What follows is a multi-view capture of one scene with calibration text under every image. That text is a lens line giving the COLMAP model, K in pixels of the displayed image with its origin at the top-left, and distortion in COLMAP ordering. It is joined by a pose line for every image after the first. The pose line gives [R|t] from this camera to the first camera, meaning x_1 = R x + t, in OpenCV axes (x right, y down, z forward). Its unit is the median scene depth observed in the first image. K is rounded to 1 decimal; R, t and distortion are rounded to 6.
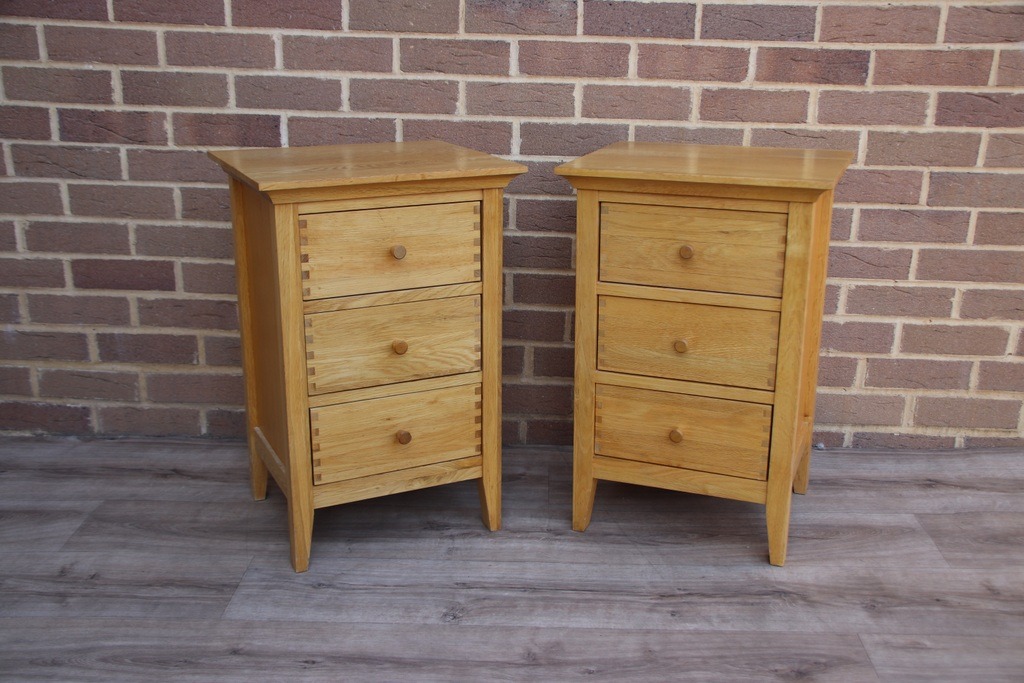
lens RADIAL K [[1101.4, 0, 514.0], [0, 1101.4, 352.4], [0, 0, 1]] dist [0.060901, 0.000000]
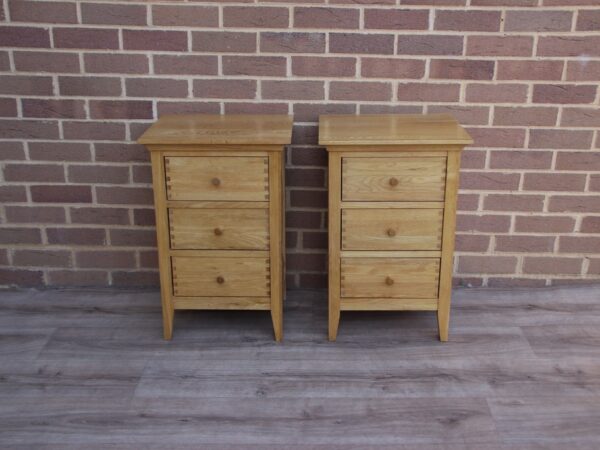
lens RADIAL K [[725.5, 0, 301.3], [0, 725.5, 233.3], [0, 0, 1]] dist [0.044506, 0.000000]
pose [[0.999615, -0.017303, 0.021711, -0.009675], [0.016264, 0.998756, 0.047138, -0.060171], [-0.022500, -0.046767, 0.998652, -0.137001]]
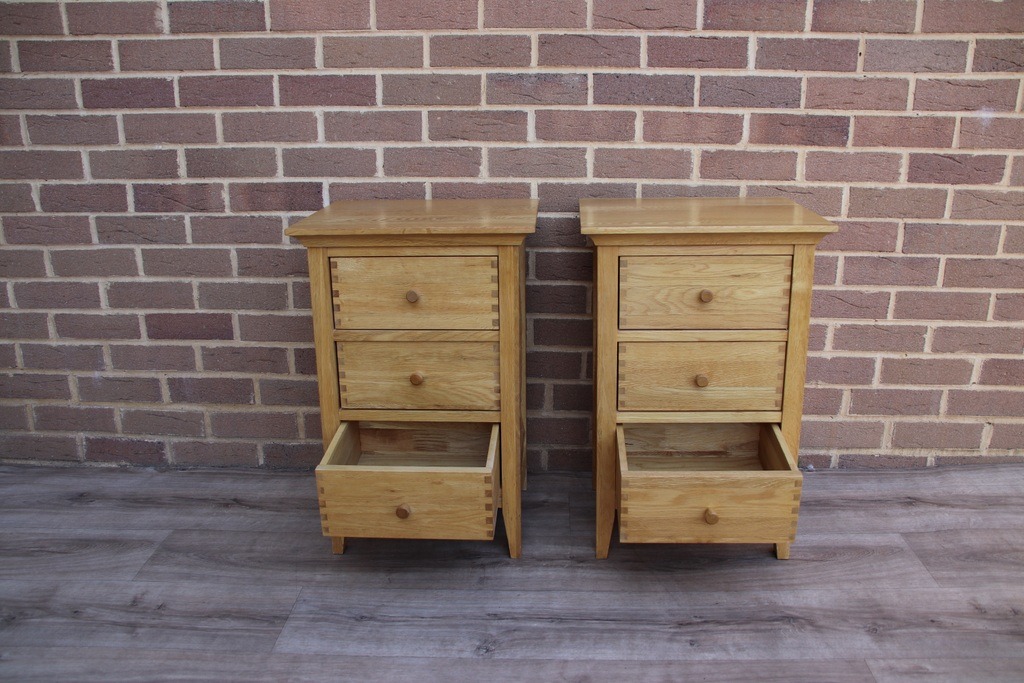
lens RADIAL K [[880.4, 0, 507.7], [0, 880.4, 351.6], [0, 0, 1]] dist [-0.091521, 0.042827]
pose [[0.999644, -0.017578, -0.020092, -0.009682], [0.017397, 0.999807, -0.009134, -0.032600], [0.020248, 0.008781, 0.999756, 0.125936]]
